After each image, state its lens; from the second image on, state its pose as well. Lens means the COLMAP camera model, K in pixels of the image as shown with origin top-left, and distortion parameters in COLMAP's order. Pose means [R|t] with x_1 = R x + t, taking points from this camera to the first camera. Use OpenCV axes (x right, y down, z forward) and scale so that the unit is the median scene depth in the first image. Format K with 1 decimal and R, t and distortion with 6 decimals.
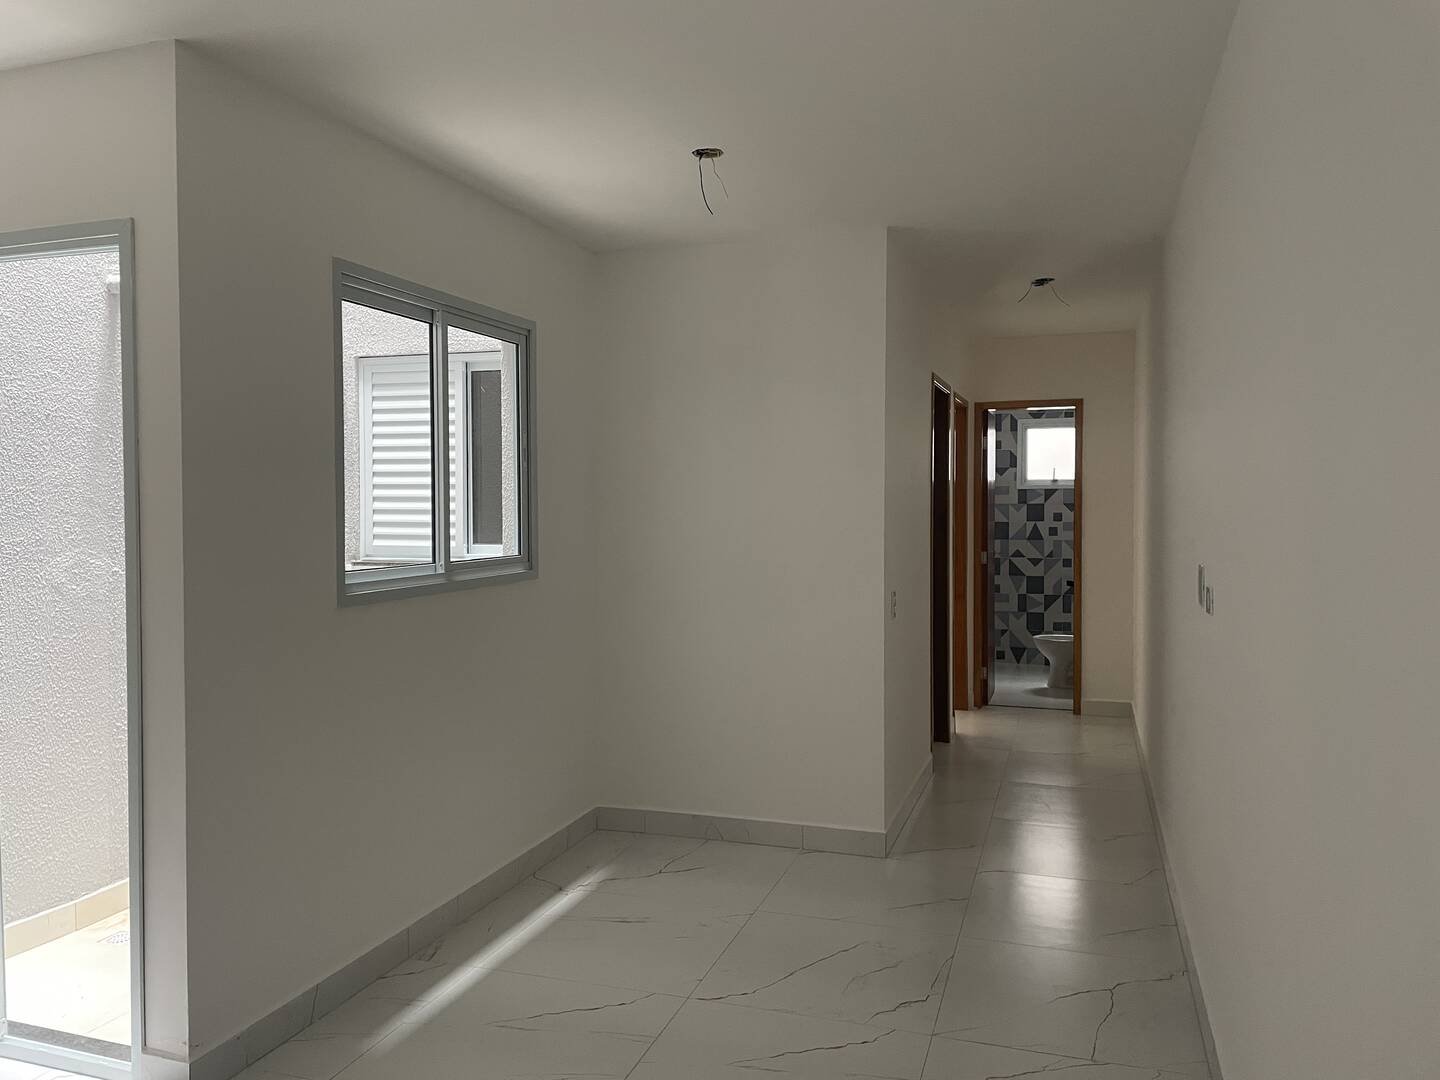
lens RADIAL K [[1089.5, 0, 721.7], [0, 1089.5, 540.1], [0, 0, 1]] dist [0.083747, -0.102279]
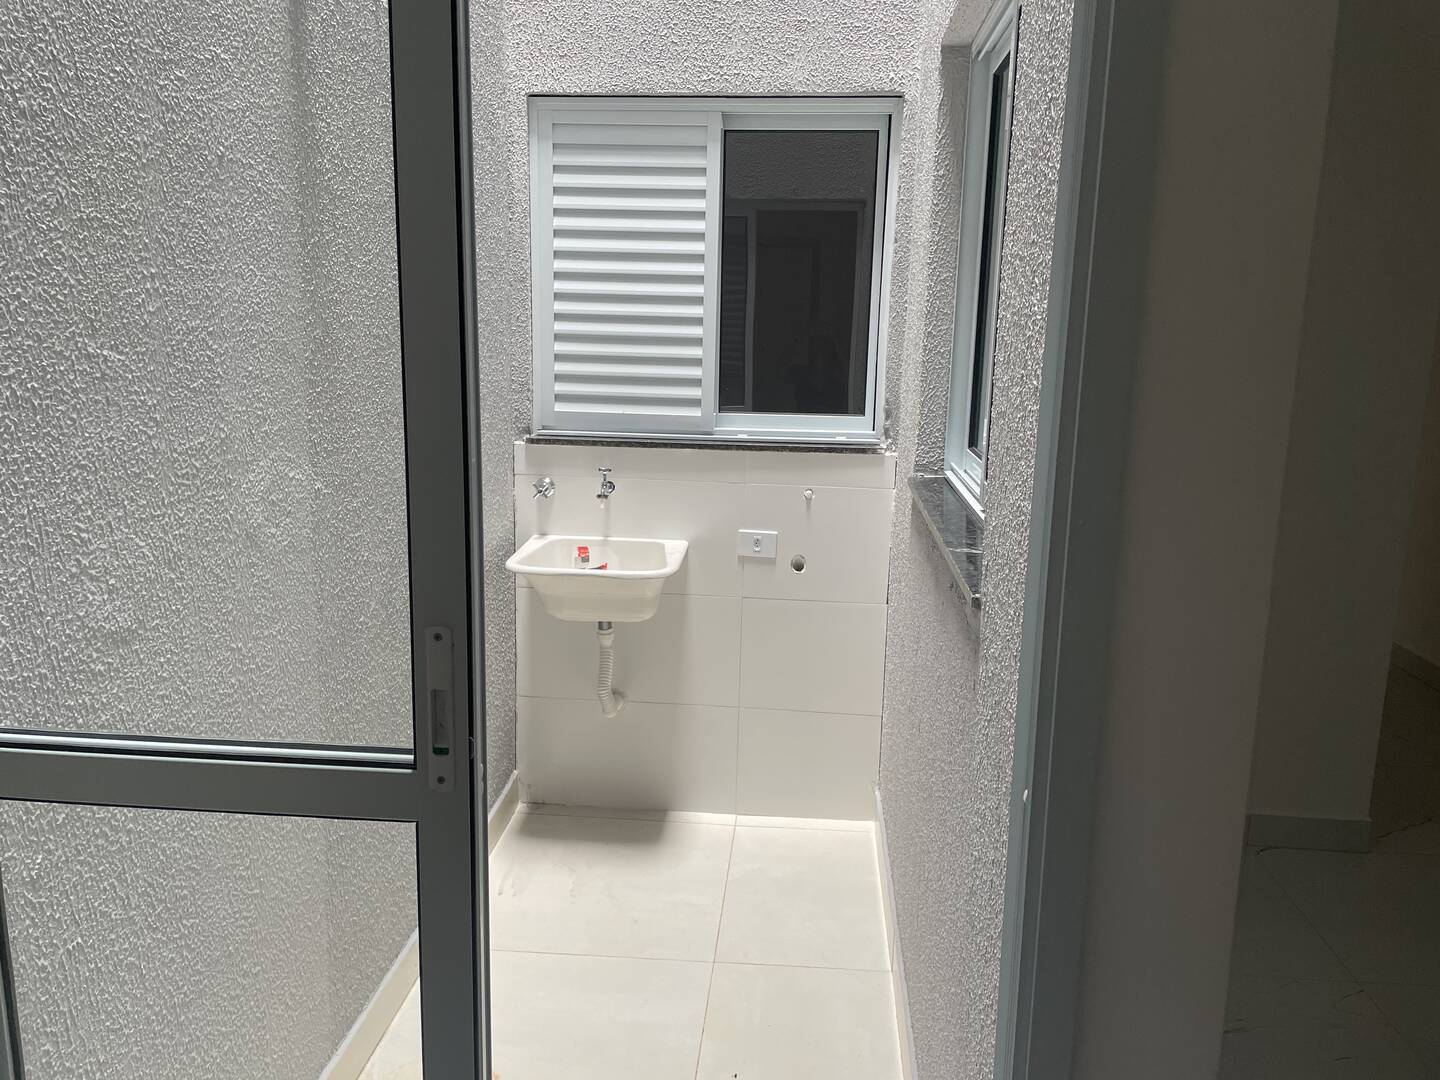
lens RADIAL K [[1089.5, 0, 716.4], [0, 1089.5, 538.2], [0, 0, 1]] dist [0.083747, -0.102279]
pose [[0.974479, -0.022638, 0.223335, -0.380043], [-0.013797, 0.986981, 0.160244, -0.026177], [-0.224055, -0.159235, 0.961480, 0.370409]]
